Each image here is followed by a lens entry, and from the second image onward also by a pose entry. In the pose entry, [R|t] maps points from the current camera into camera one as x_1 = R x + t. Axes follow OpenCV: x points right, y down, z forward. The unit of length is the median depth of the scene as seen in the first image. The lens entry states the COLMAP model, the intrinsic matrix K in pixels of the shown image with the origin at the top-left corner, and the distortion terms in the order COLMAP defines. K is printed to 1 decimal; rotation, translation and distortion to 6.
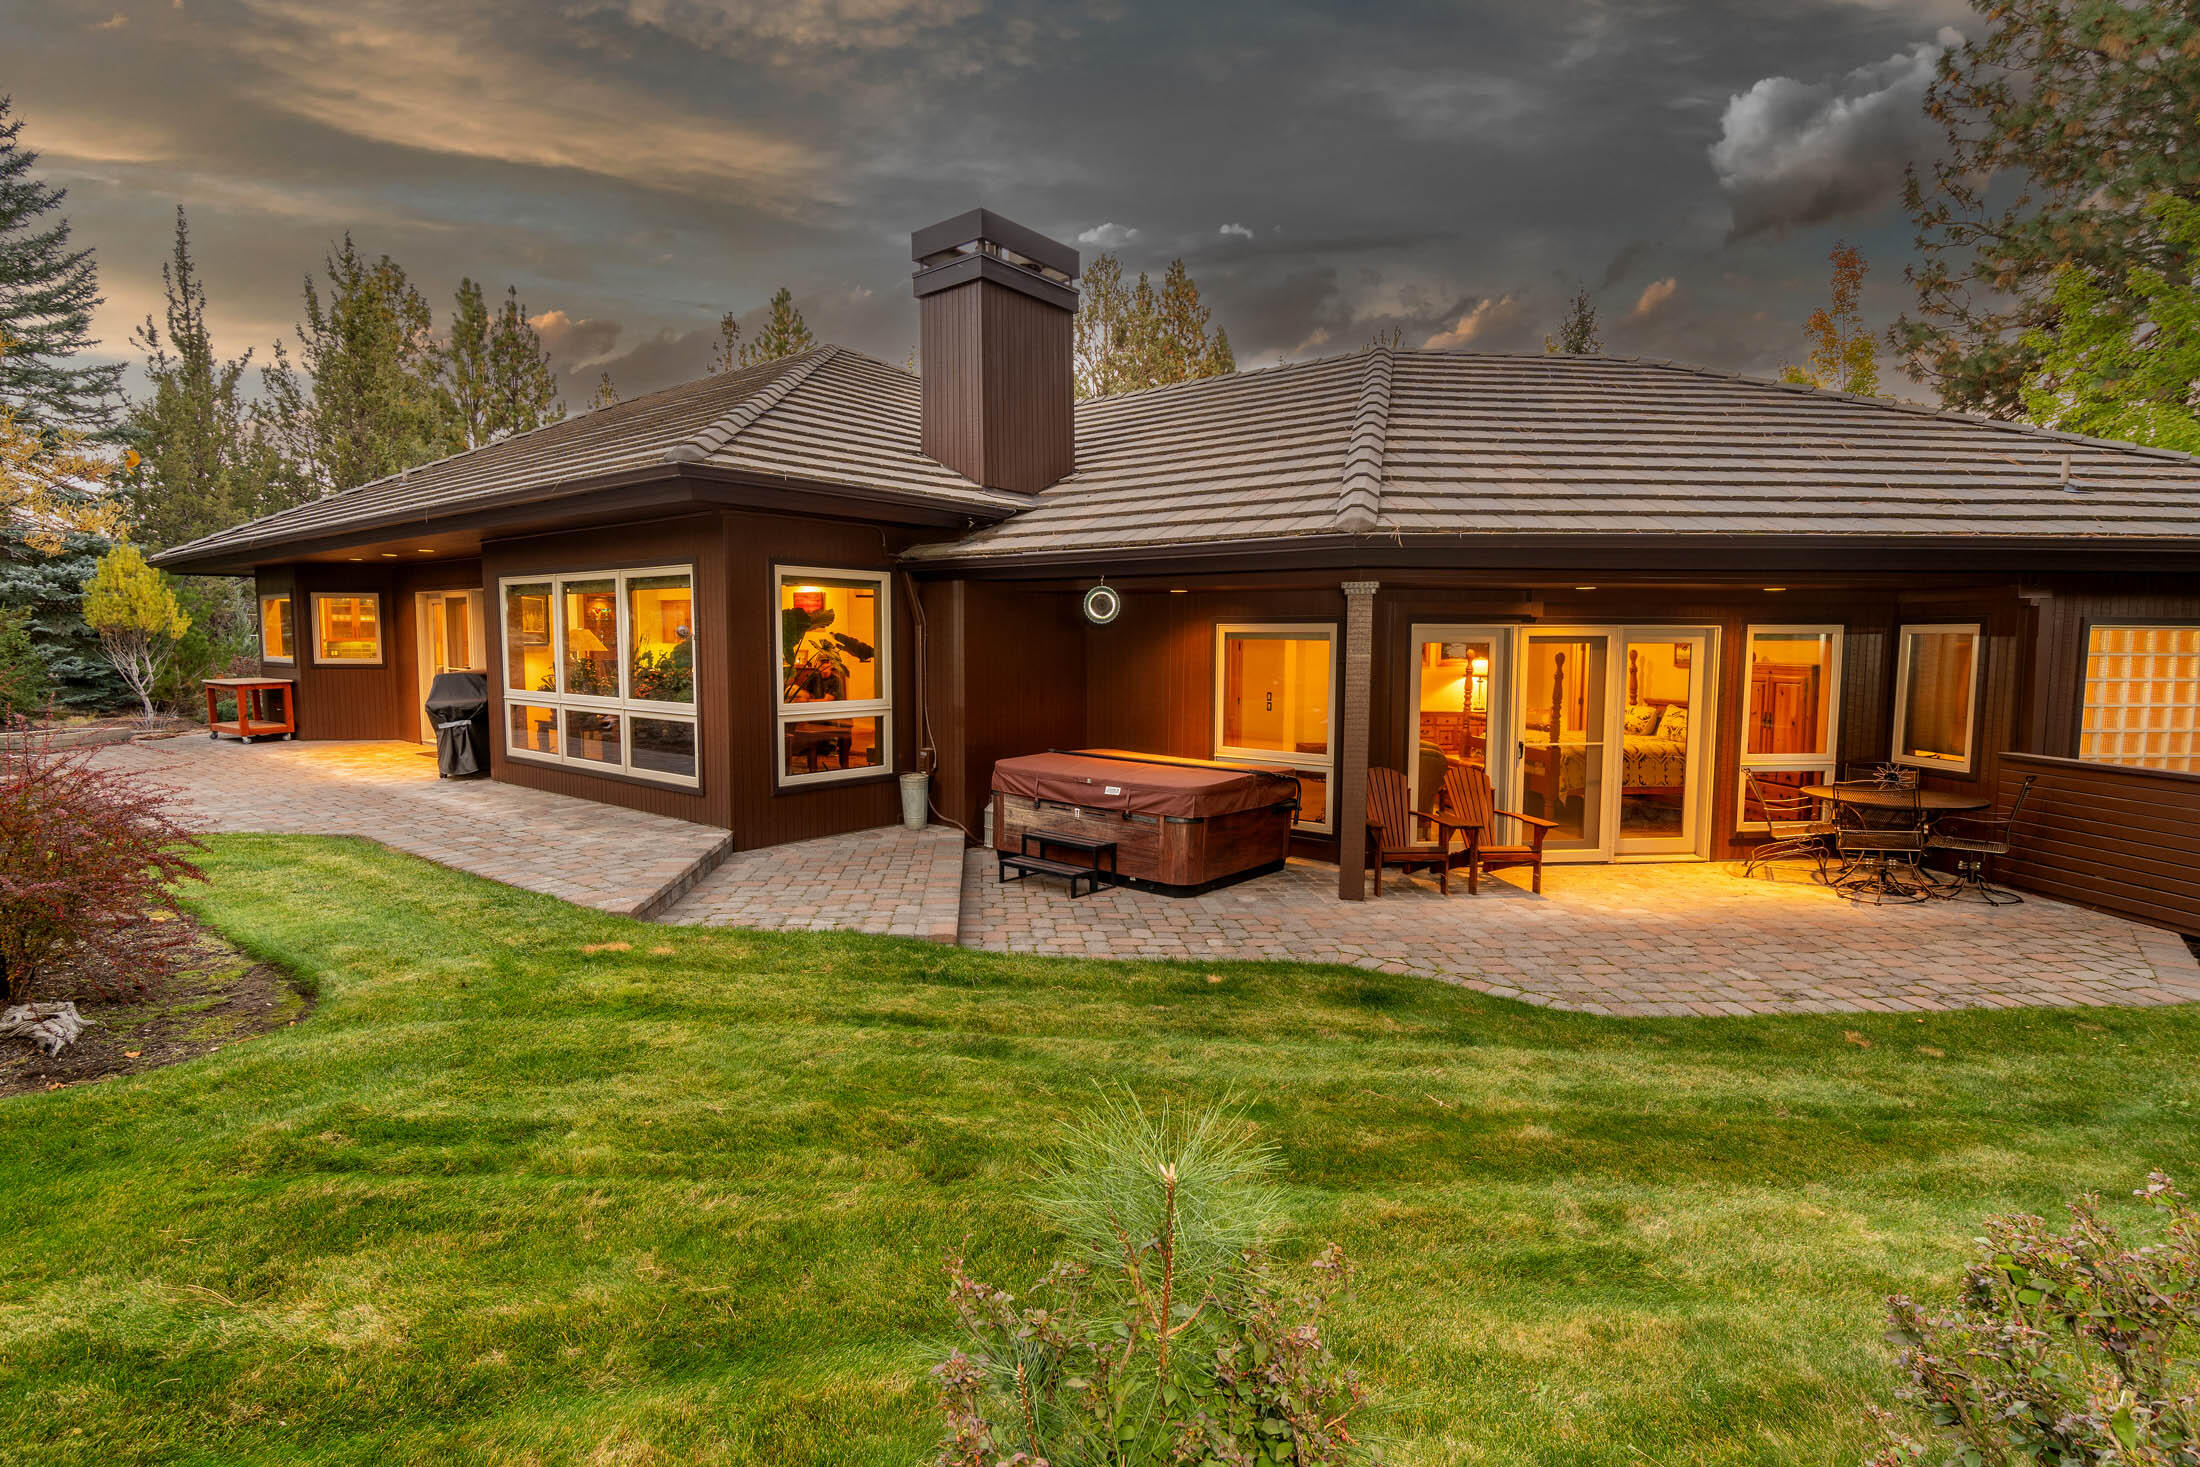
lens RADIAL K [[1073.2, 0, 1100.0], [0, 1073.2, 733.5], [0, 0, 1]] dist [0.001005, 0.000485]
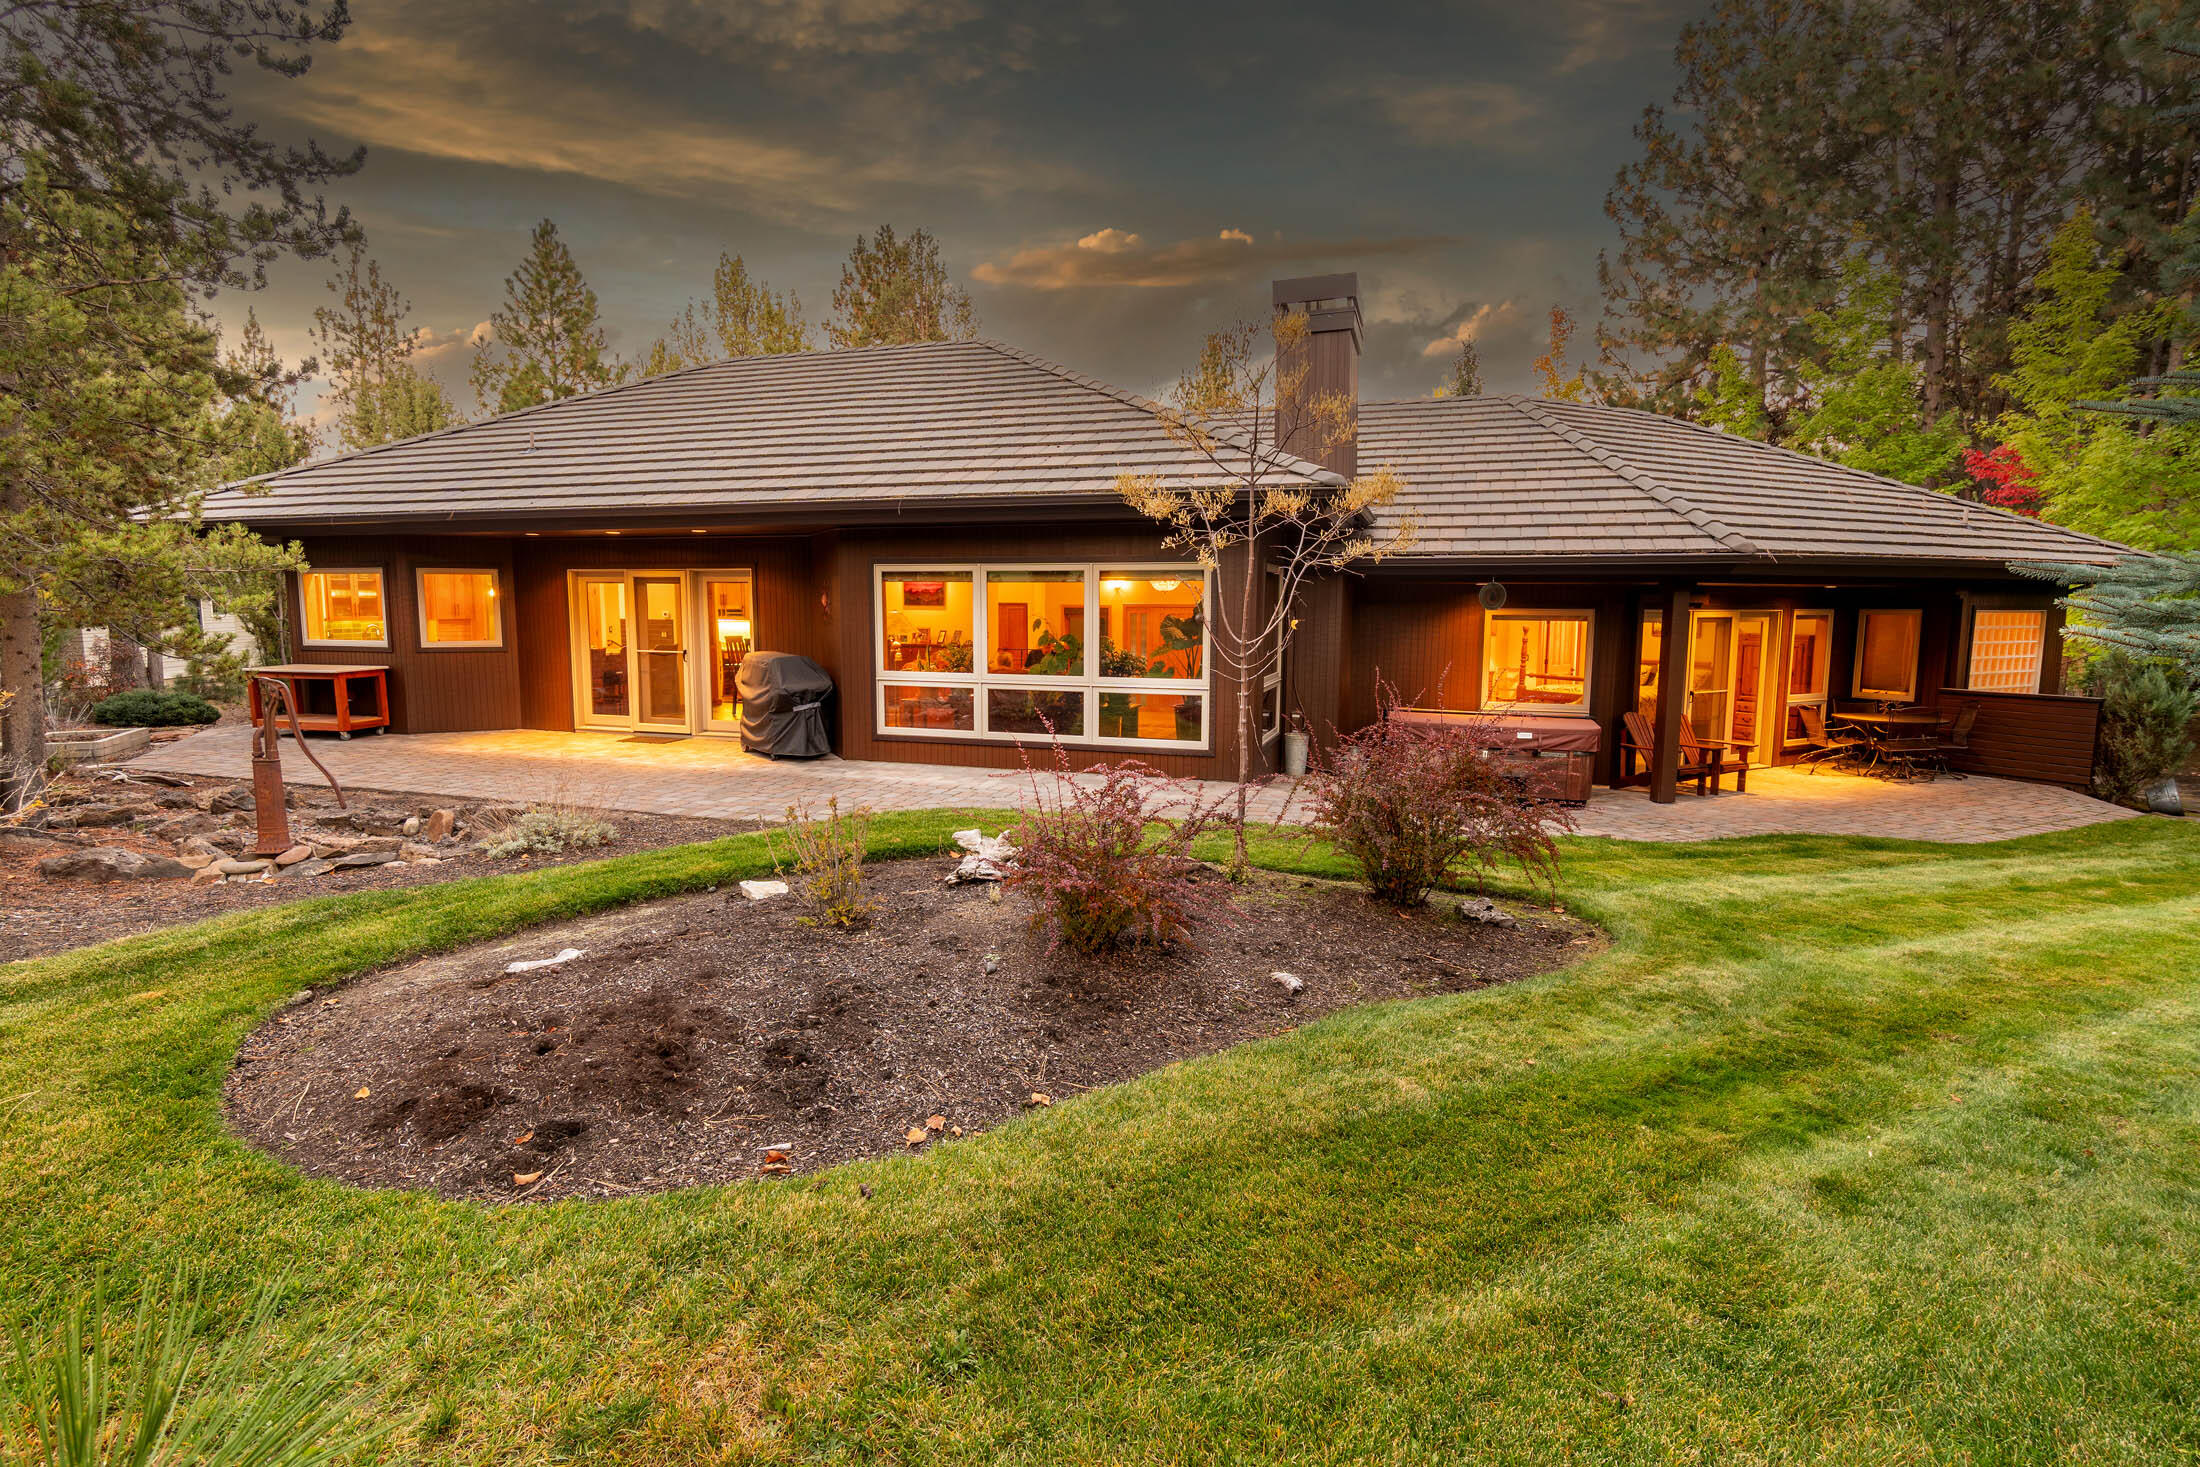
lens RADIAL K [[1073.2, 0, 1100.0], [0, 1073.2, 733.5], [0, 0, 1]] dist [0.001005, 0.000485]
pose [[0.933192, -0.042846, 0.356814, -0.793721], [0.031731, 0.998813, 0.036950, -0.013002], [-0.357974, -0.023159, 0.933444, -0.059974]]
